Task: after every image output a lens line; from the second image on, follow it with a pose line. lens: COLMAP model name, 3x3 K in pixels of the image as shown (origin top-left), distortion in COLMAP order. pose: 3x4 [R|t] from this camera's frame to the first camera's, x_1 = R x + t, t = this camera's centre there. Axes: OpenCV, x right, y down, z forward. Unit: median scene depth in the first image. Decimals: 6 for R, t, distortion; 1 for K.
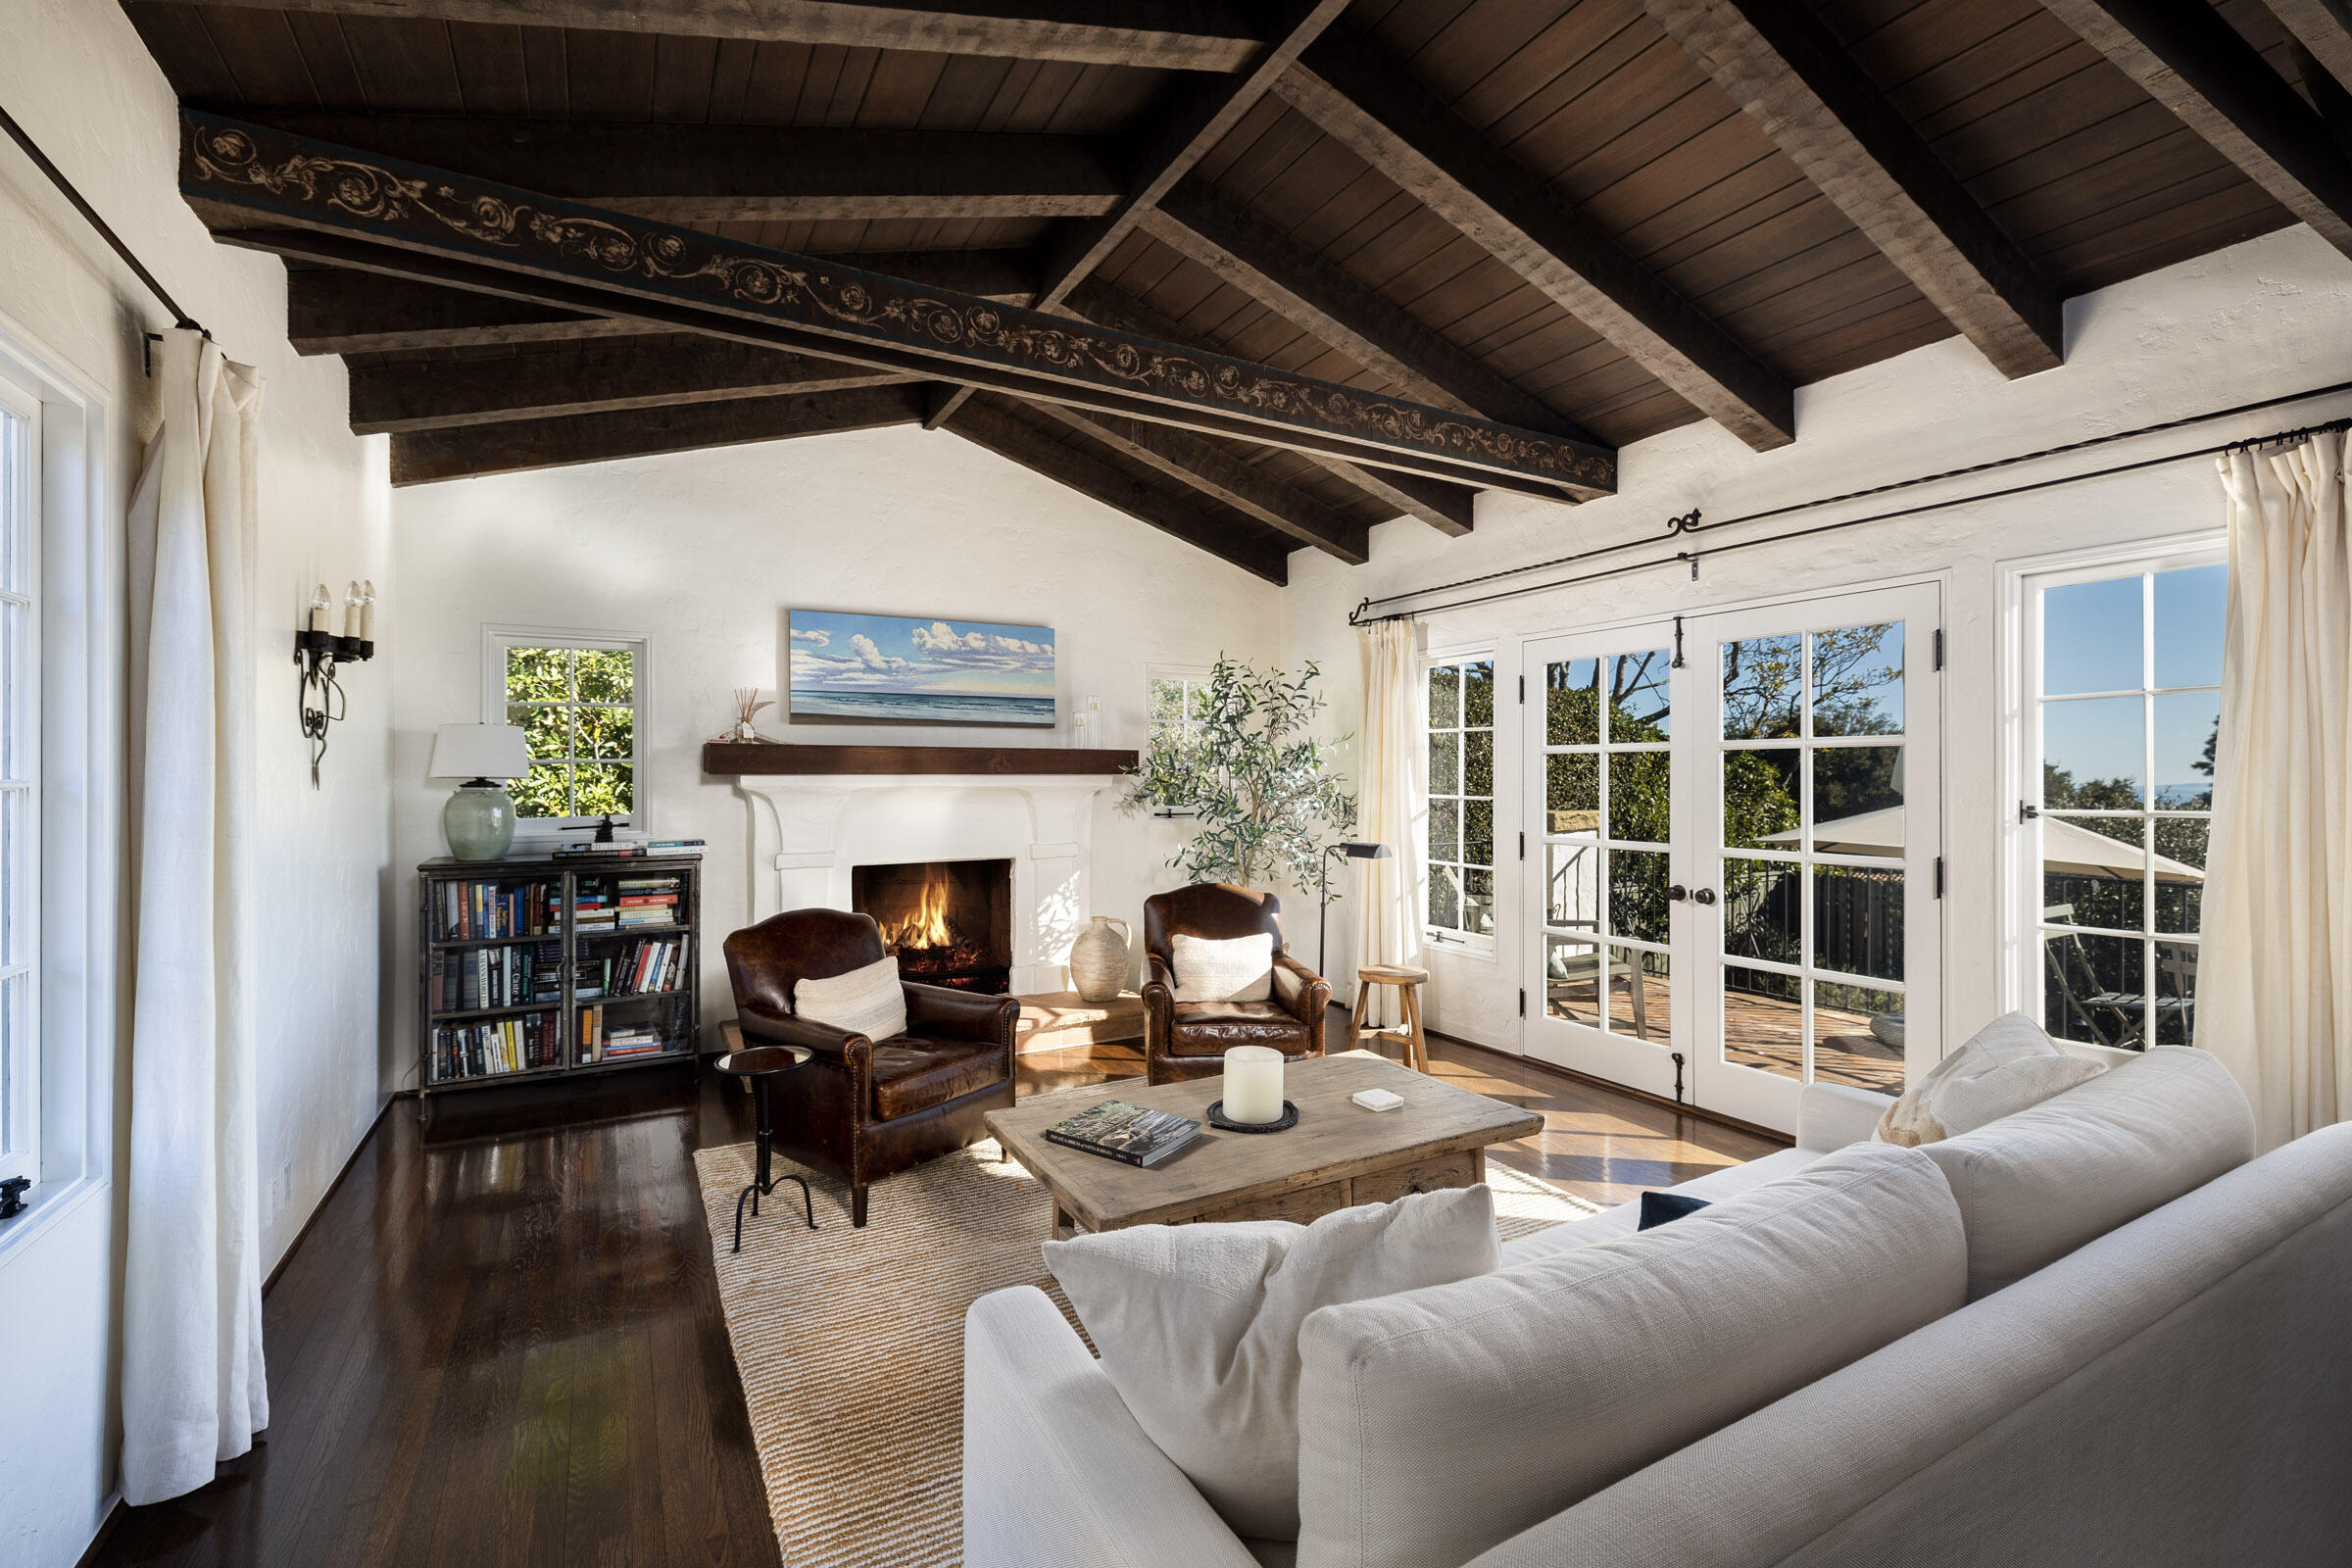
lens RADIAL K [[1009.4, 0, 1158.0], [0, 1009.4, 773.3], [0, 0, 1]] dist [0.000518, 0.000465]
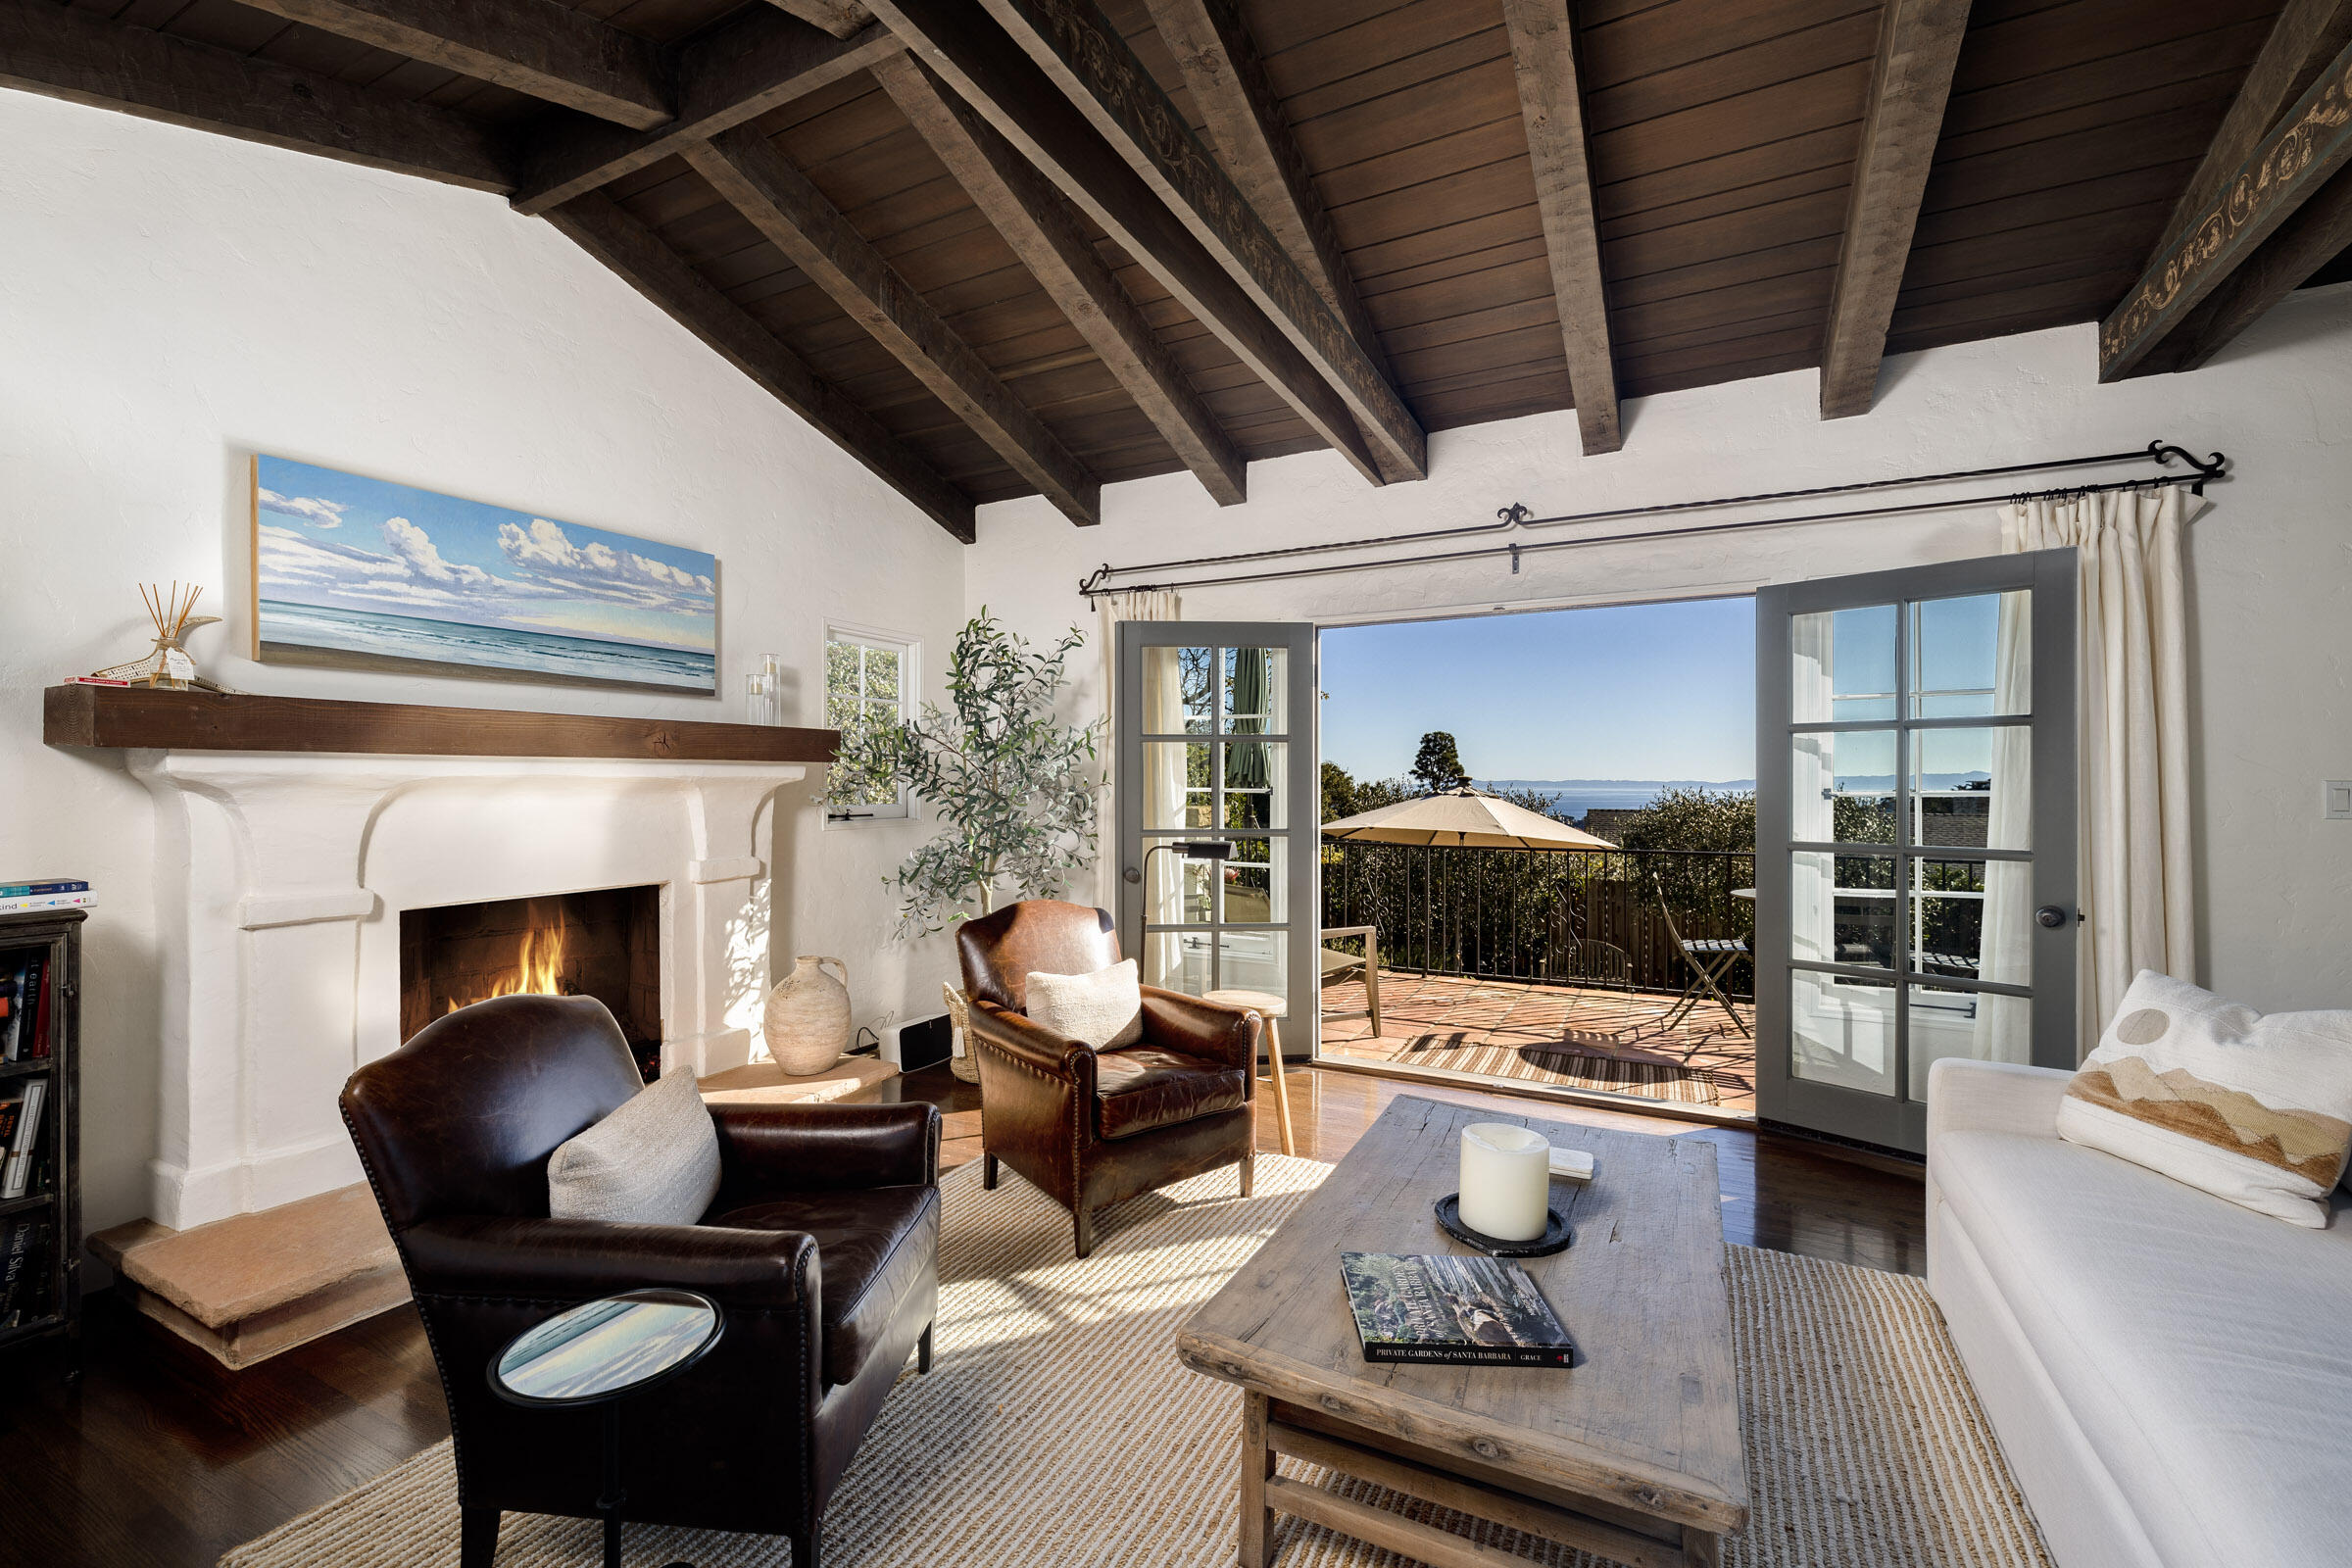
lens RADIAL K [[1009.4, 0, 1225.7], [0, 1009.4, 780.6], [0, 0, 1]] dist [0.000518, 0.000465]
pose [[0.837176, 0.000157, 0.546933, -0.205287], [-0.002445, 0.999991, 0.003456, 0.011981], [-0.546928, -0.004230, 0.837169, 0.230209]]
